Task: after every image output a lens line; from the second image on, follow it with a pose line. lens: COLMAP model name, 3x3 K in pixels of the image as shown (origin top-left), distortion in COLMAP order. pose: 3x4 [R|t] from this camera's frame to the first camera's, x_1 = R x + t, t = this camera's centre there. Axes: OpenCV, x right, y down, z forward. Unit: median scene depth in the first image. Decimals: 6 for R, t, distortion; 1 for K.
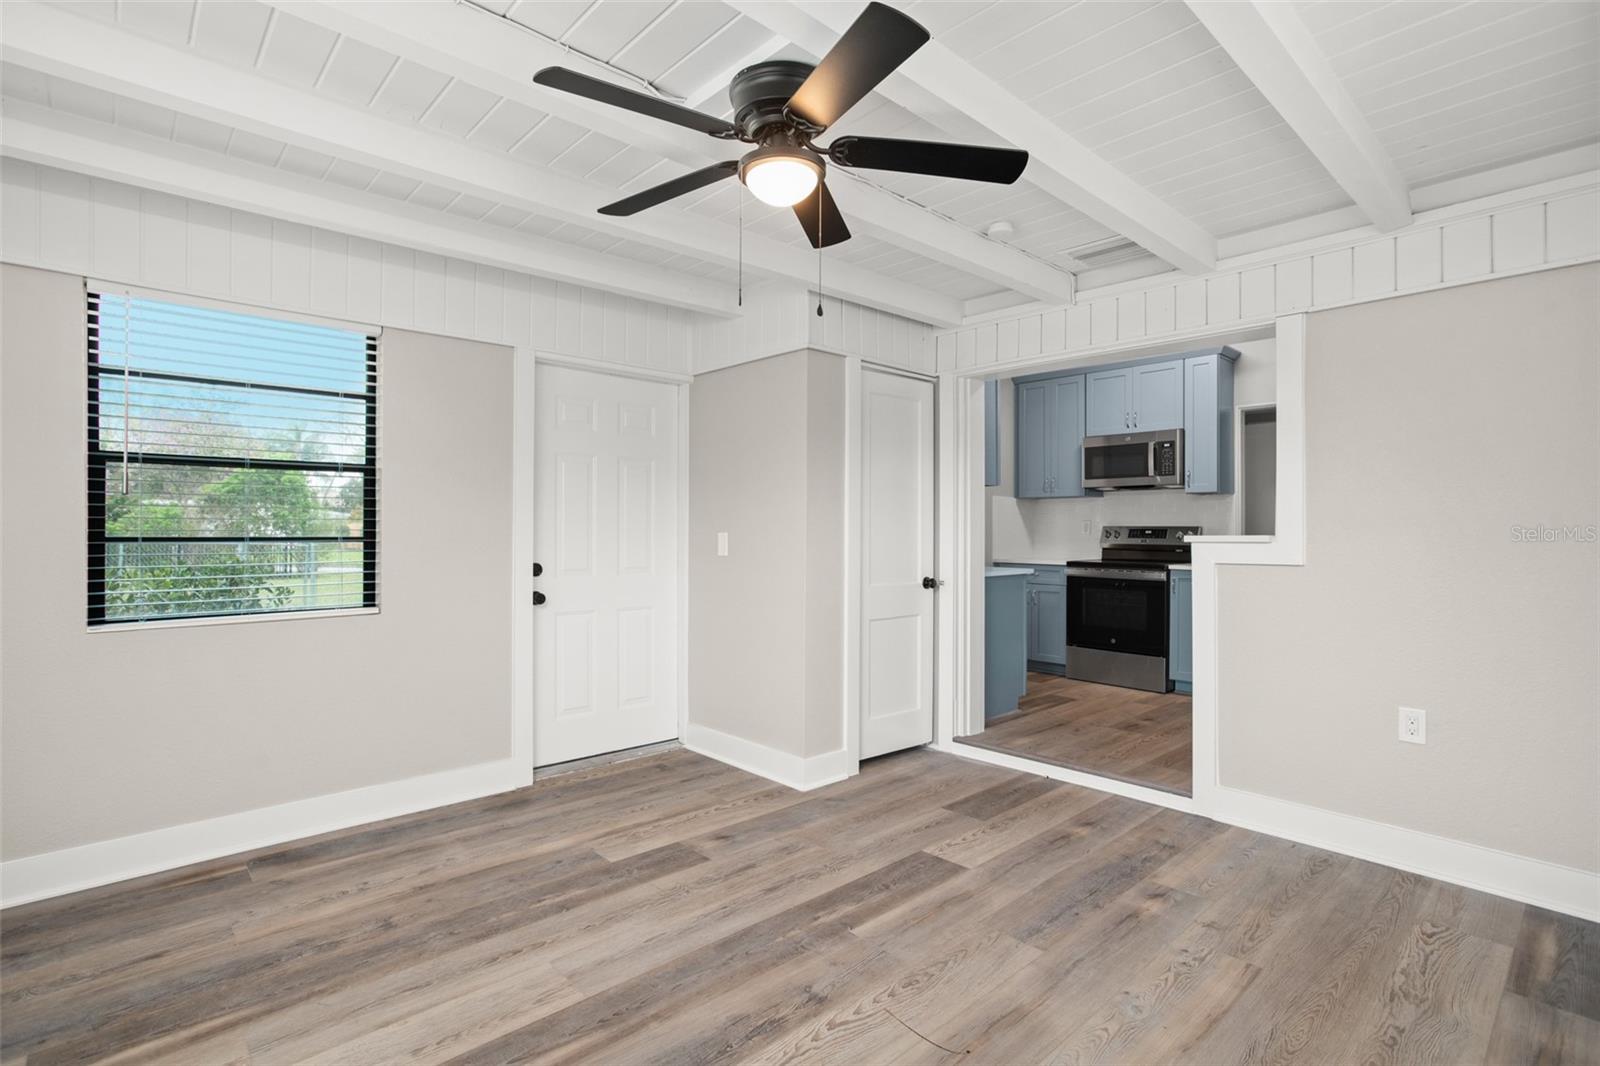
lens RADIAL K [[764.8, 0, 784.6], [0, 764.8, 528.4], [0, 0, 1]] dist [-0.029055, 0.015208]
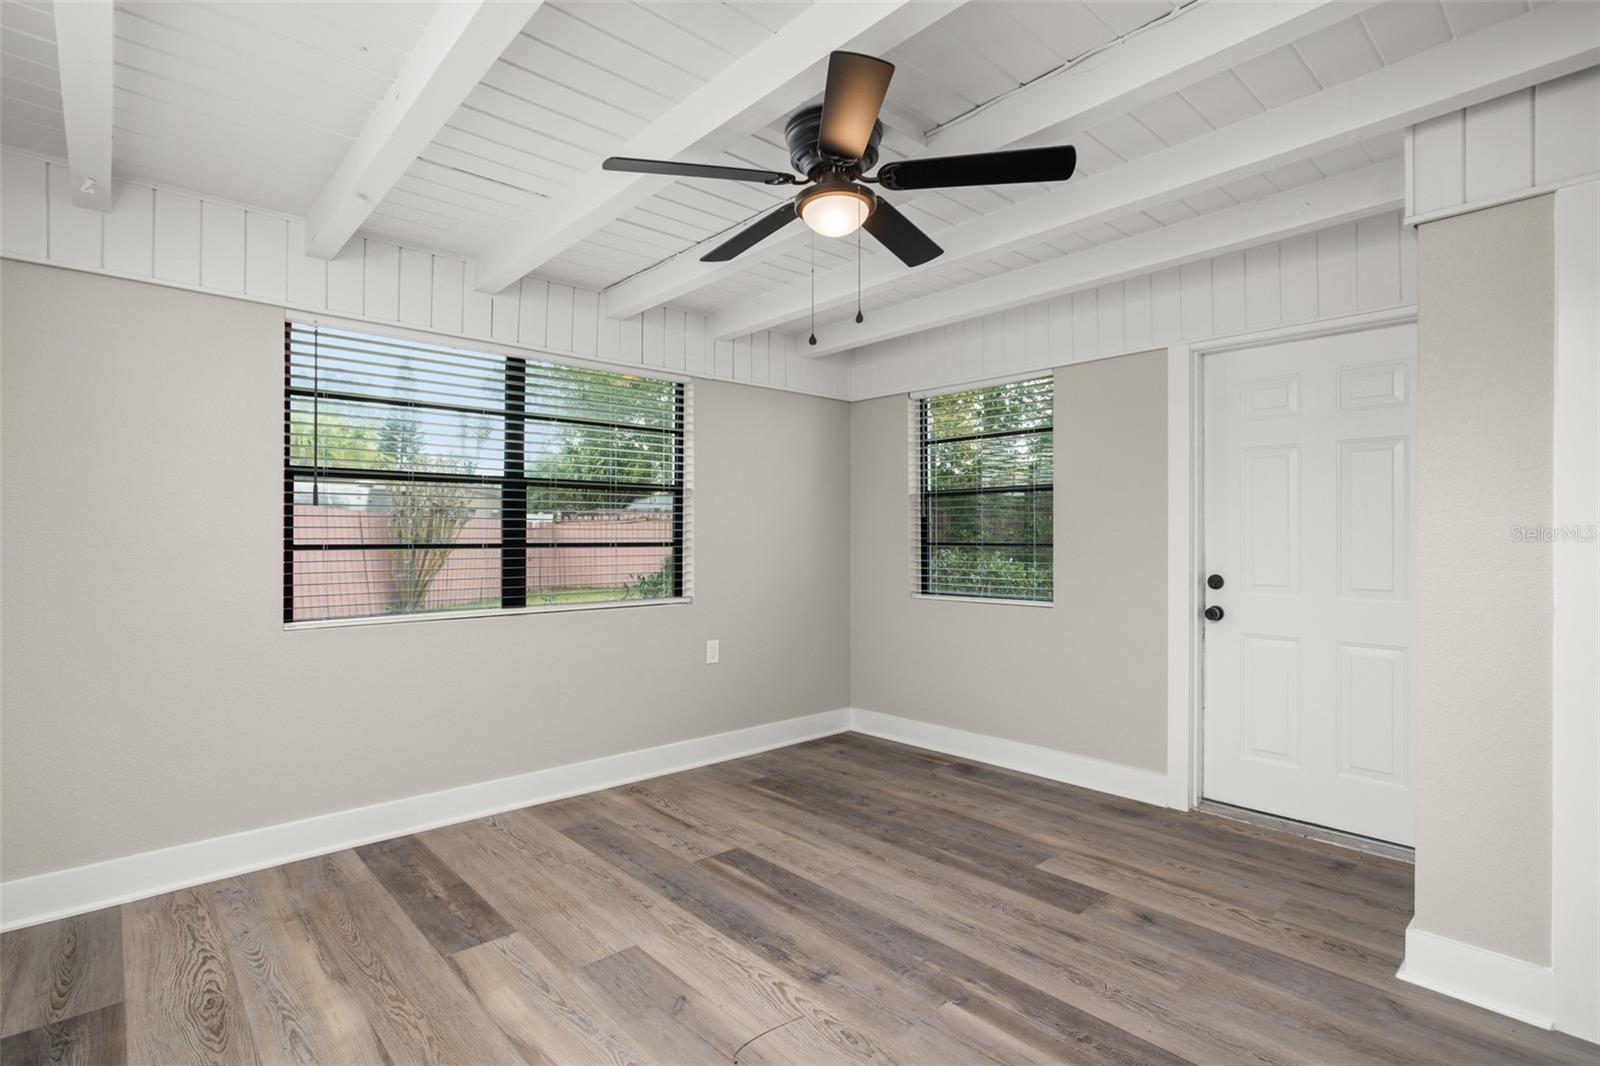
lens RADIAL K [[764.8, 0, 794.2], [0, 764.8, 534.8], [0, 0, 1]] dist [-0.029055, 0.015208]
pose [[0.009636, -0.006213, -0.999934, 0.697556], [0.001351, 0.999980, -0.006200, 0.003903], [0.999953, -0.001291, 0.009644, 0.601291]]
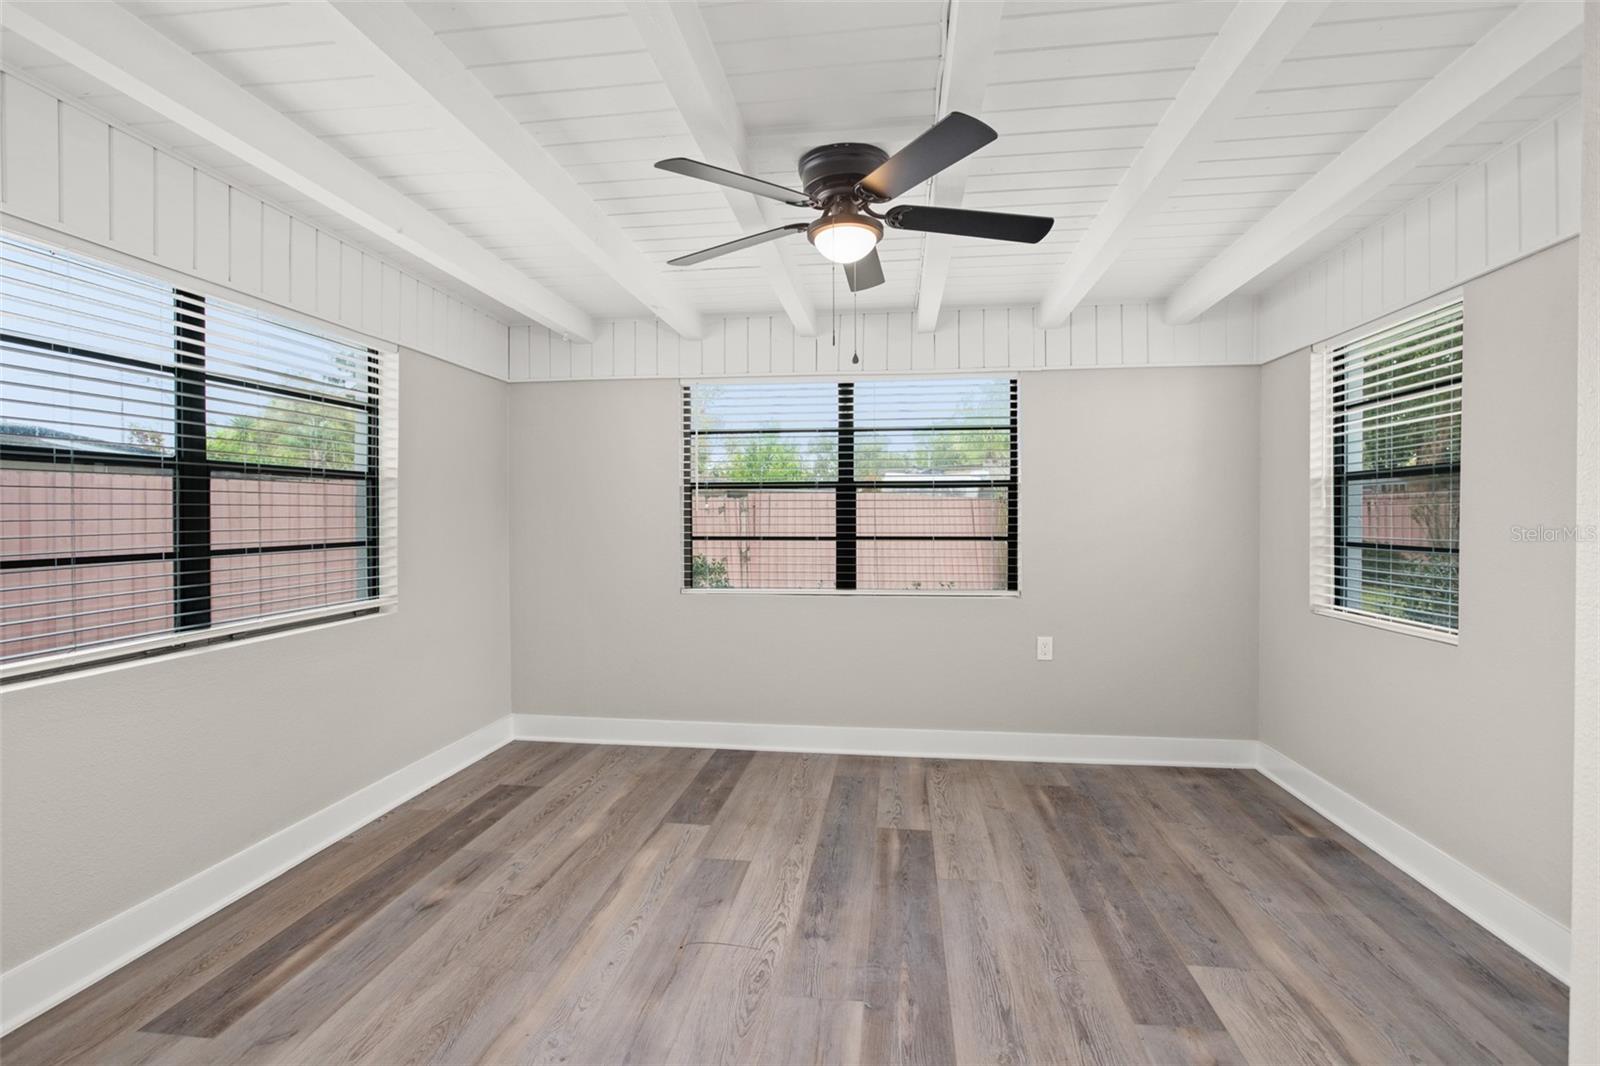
lens RADIAL K [[764.8, 0, 801.4], [0, 764.8, 525.7], [0, 0, 1]] dist [-0.029055, 0.015208]
pose [[-0.753868, 0.006826, -0.656990, 0.526696], [0.001499, 0.999961, 0.008669, -0.022803], [0.657024, 0.005550, -0.753849, 1.187799]]
